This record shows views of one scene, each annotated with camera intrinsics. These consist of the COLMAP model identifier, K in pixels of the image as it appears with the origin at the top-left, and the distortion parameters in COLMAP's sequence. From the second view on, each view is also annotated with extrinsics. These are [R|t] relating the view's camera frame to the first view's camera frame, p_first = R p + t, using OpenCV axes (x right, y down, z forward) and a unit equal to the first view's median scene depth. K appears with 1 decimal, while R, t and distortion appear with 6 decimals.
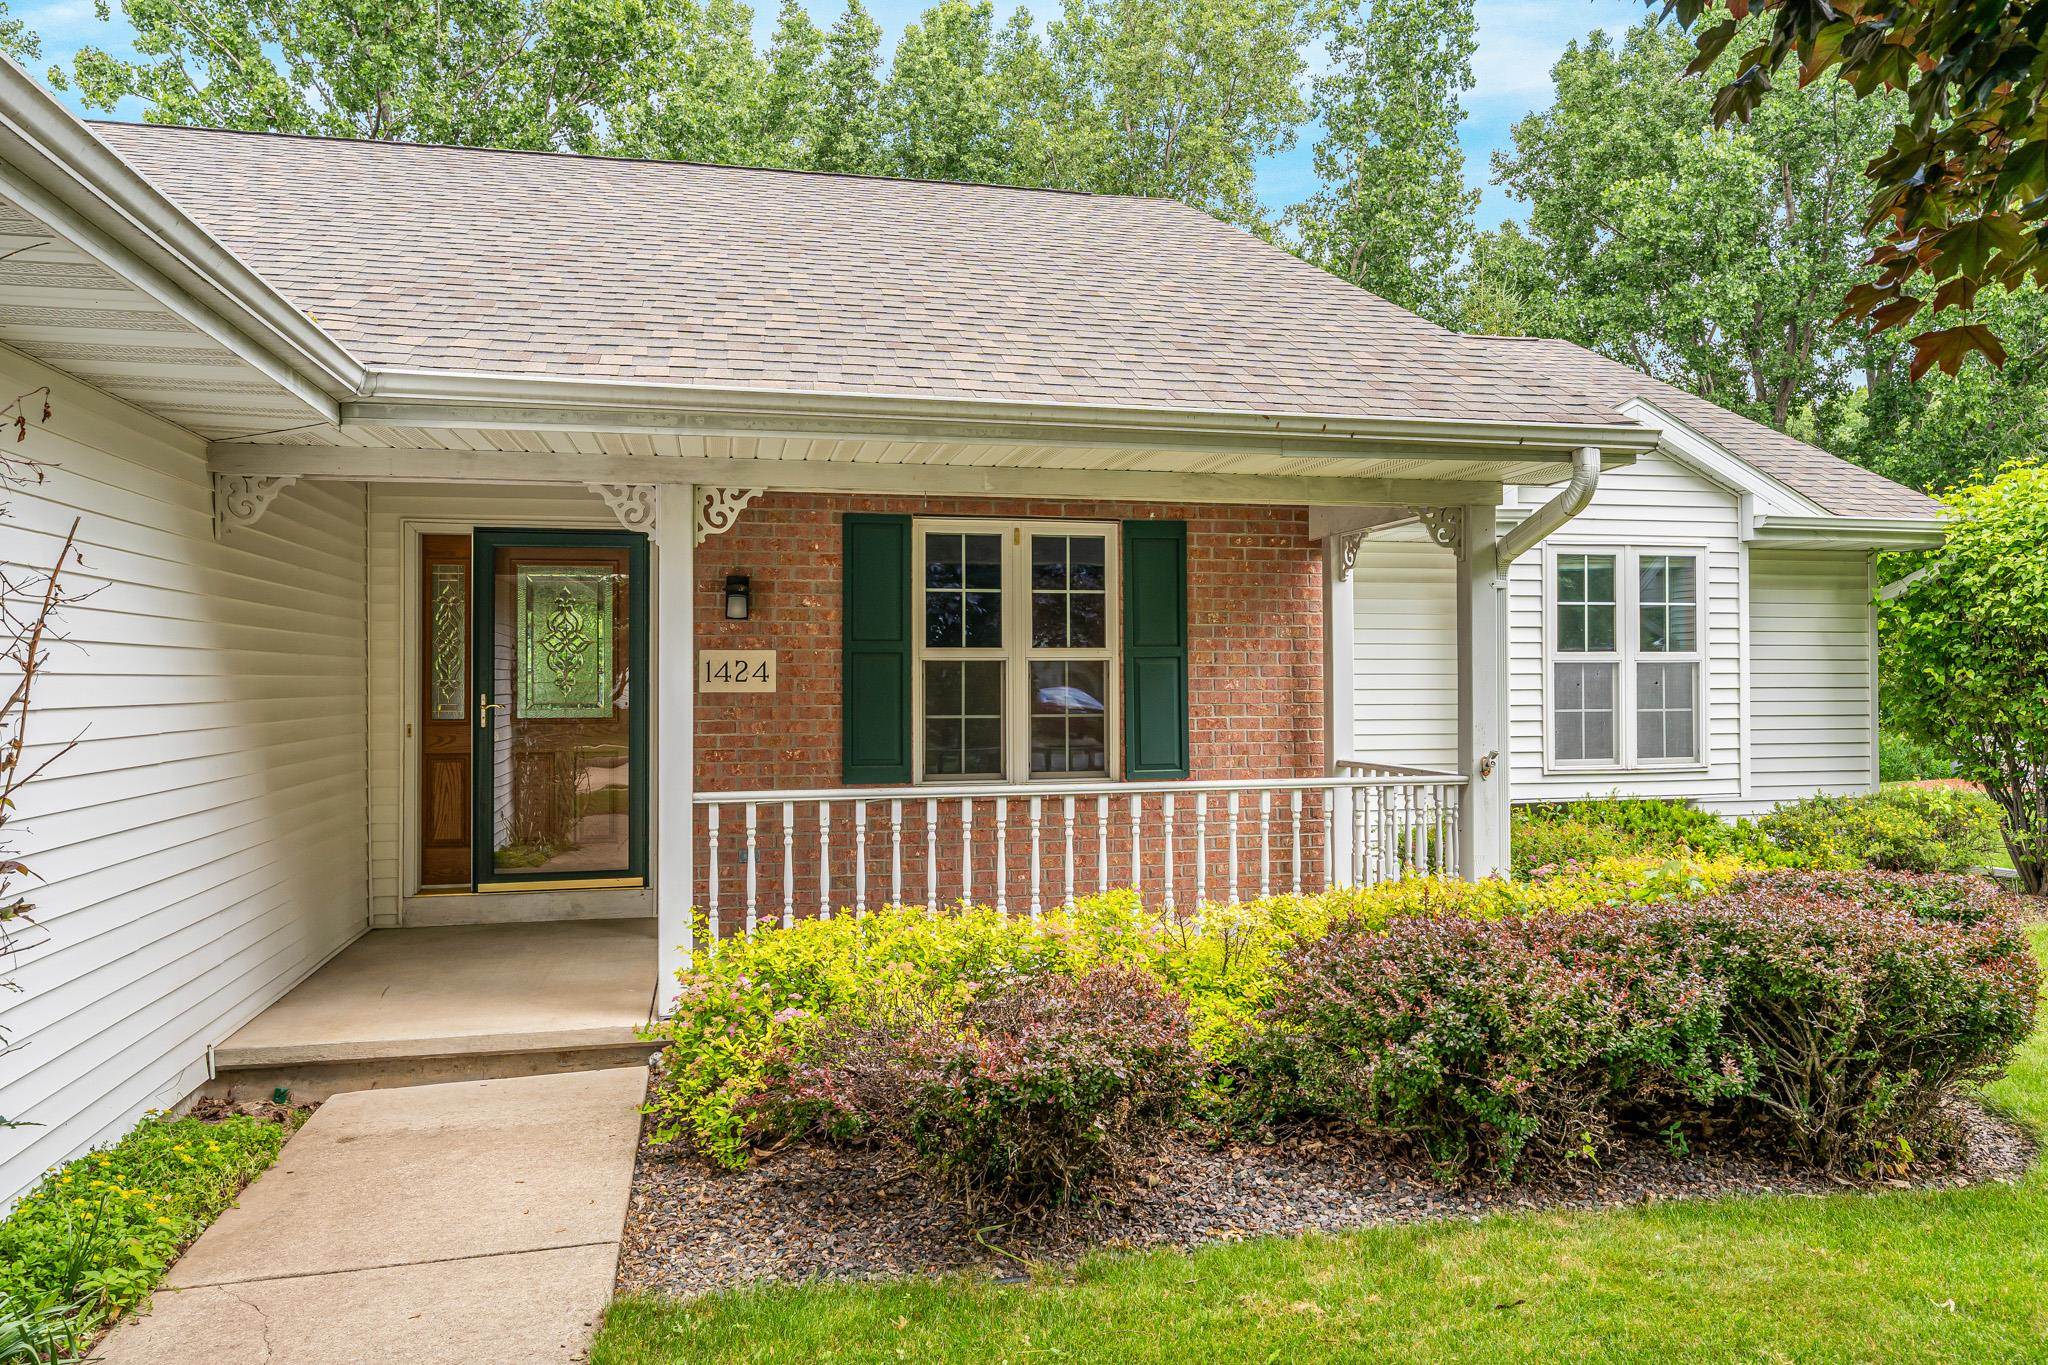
lens RADIAL K [[1410.5, 0, 1023.7], [0, 1410.5, 678.8], [0, 0, 1]] dist [0.000776, 0.000121]
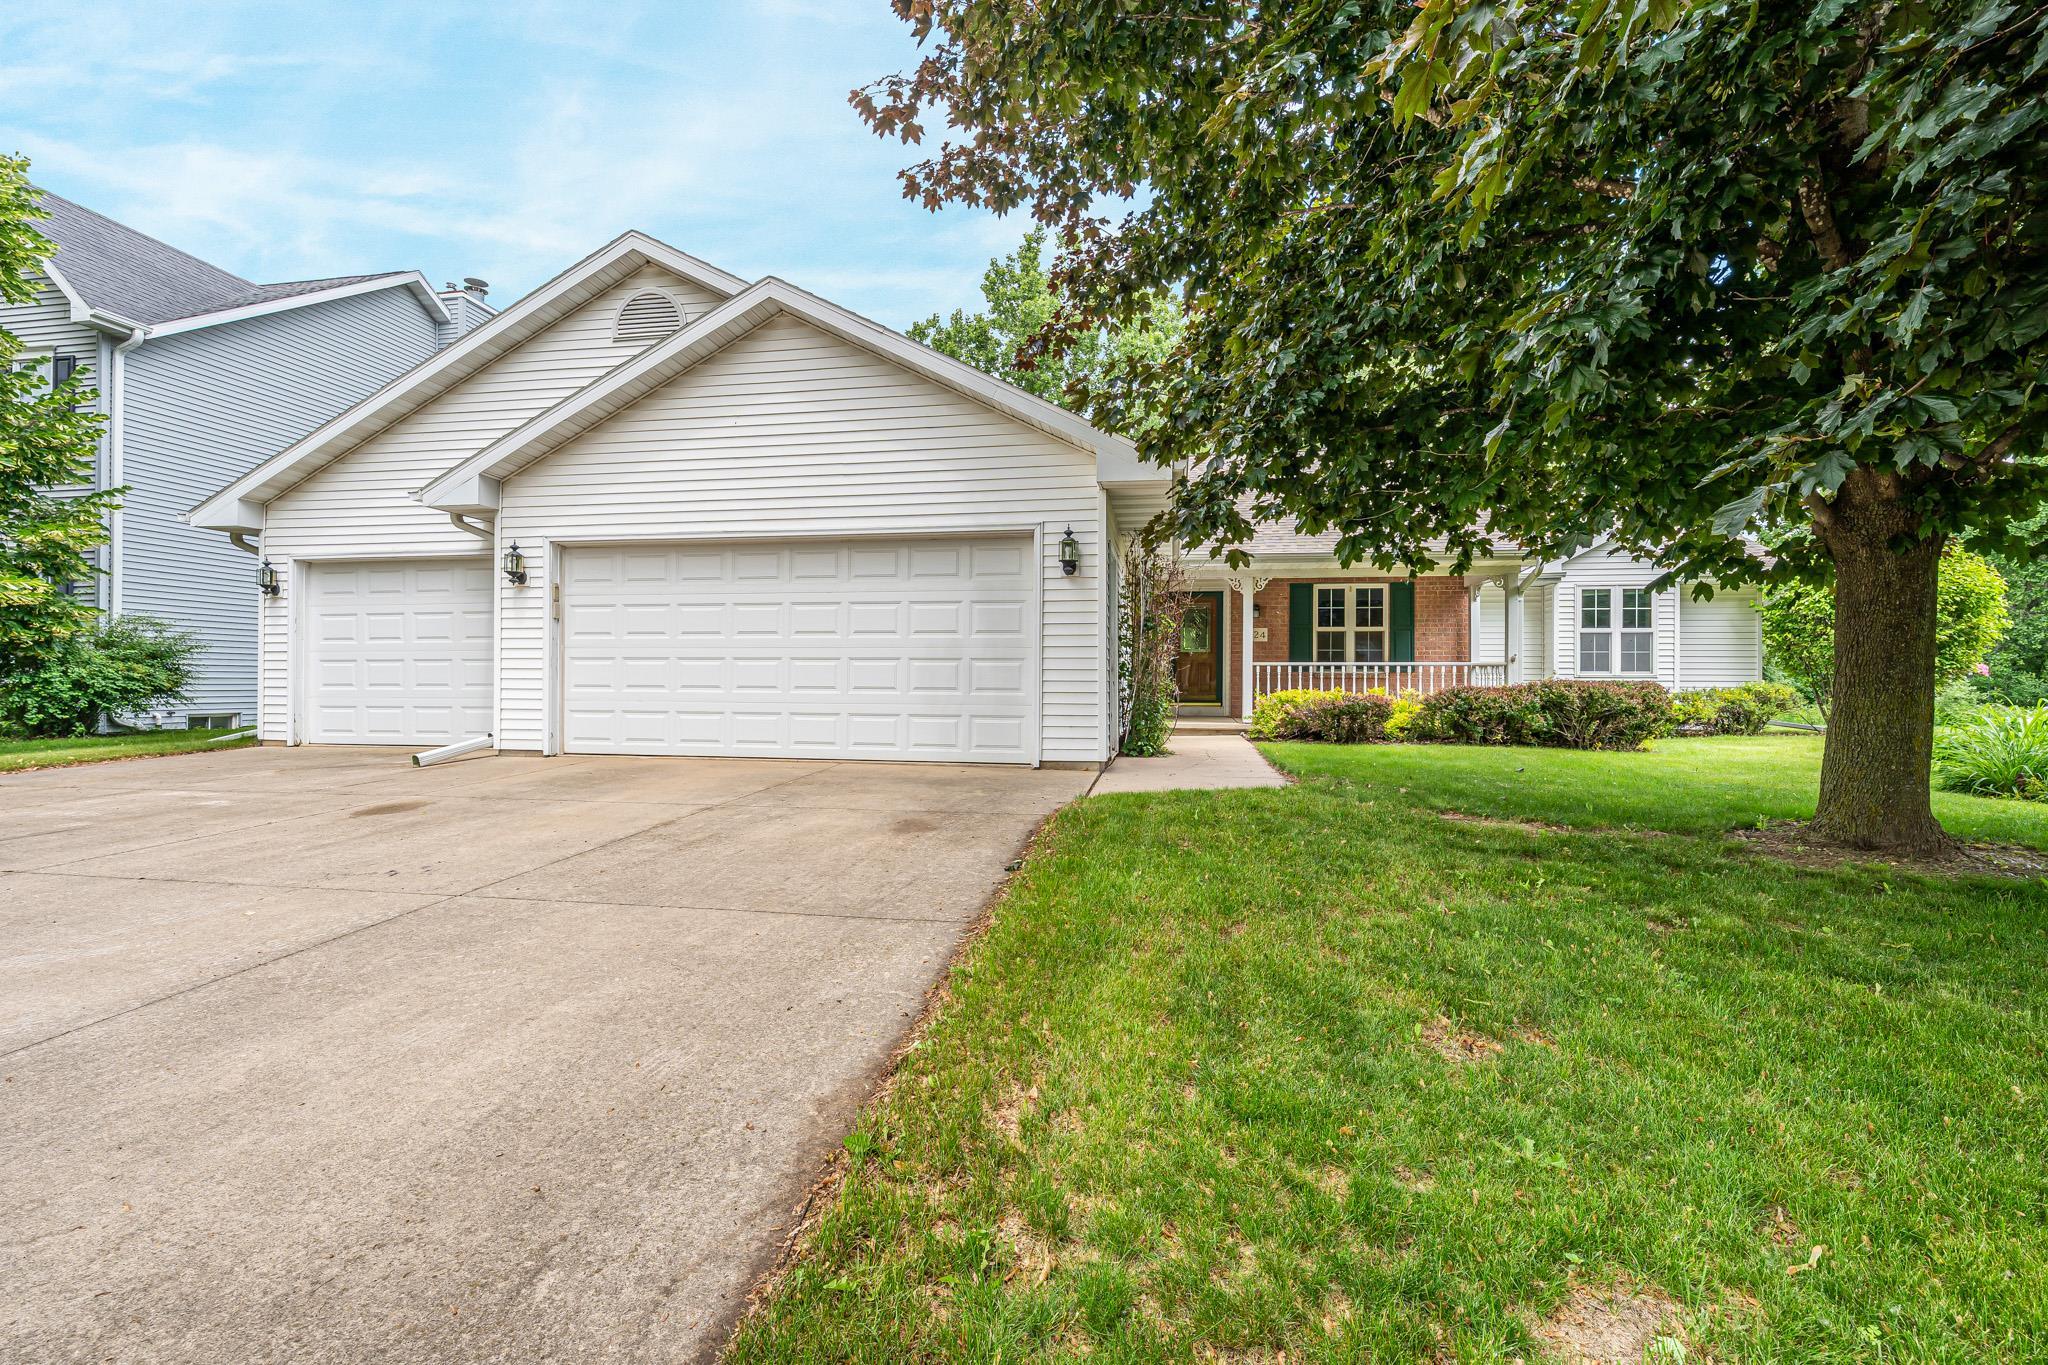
lens RADIAL K [[869.4, 0, 1018.5], [0, 869.4, 681.2], [0, 0, 1]] dist [0.001065, 0.000035]
pose [[0.928077, 0.005742, -0.372344, 0.029531], [-0.007454, 0.999967, -0.003158, 0.103835], [0.372314, 0.005706, 0.928089, -0.960989]]
